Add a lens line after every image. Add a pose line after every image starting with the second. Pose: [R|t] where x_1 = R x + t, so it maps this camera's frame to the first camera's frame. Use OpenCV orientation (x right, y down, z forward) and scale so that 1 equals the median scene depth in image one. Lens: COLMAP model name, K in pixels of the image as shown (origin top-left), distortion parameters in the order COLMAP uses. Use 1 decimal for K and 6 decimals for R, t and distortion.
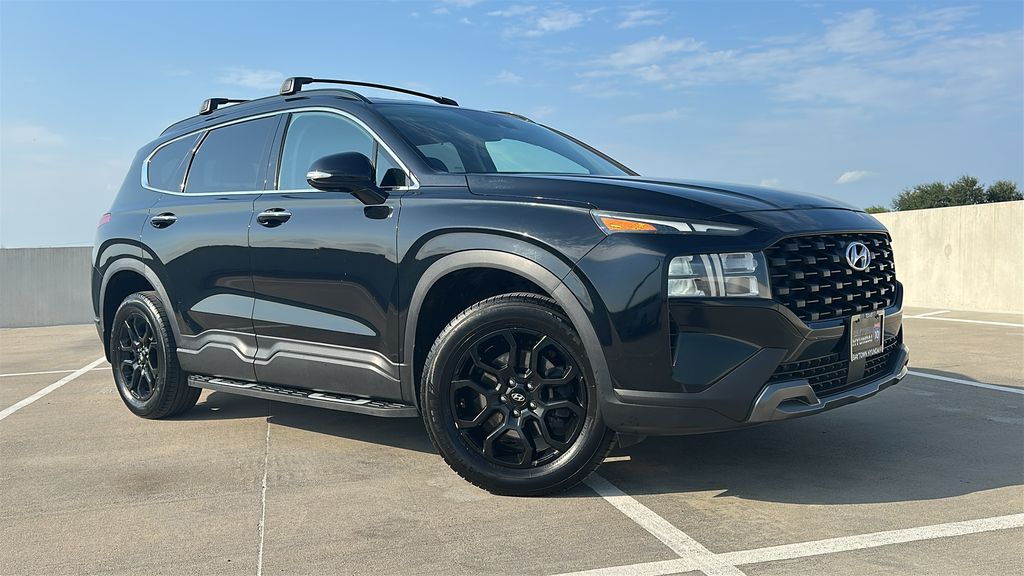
lens RADIAL K [[936.6, 0, 508.2], [0, 936.6, 197.3], [0, 0, 1]] dist [0.030290, 0.004531]
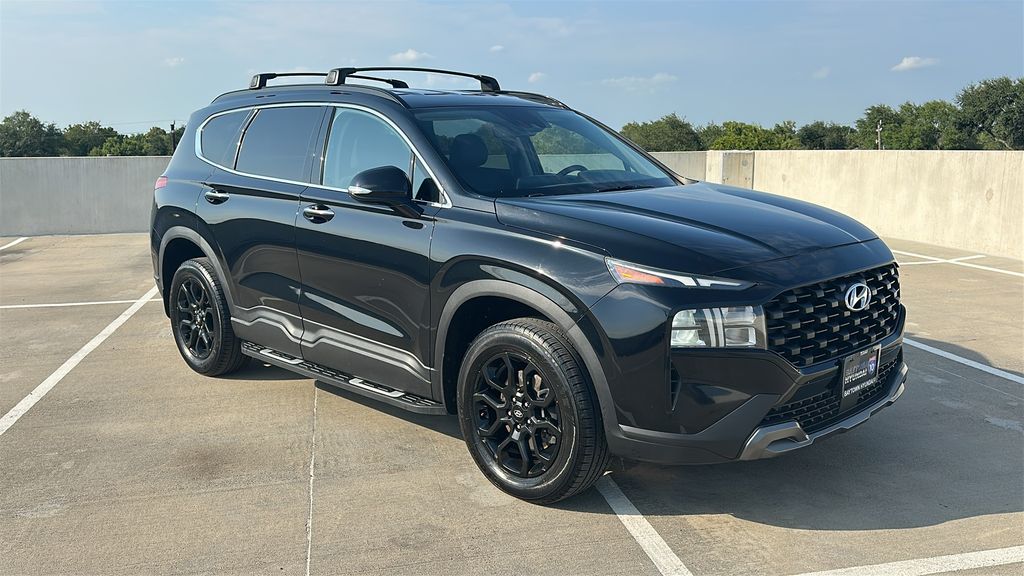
lens RADIAL K [[956.8, 0, 516.1], [0, 956.8, 164.2], [0, 0, 1]] dist [0.054717, -0.024270]
pose [[0.998910, 0.017586, -0.043249, 0.025561], [-0.013185, 0.994899, 0.100011, -0.172035], [0.044787, -0.099332, 0.994046, -0.087030]]
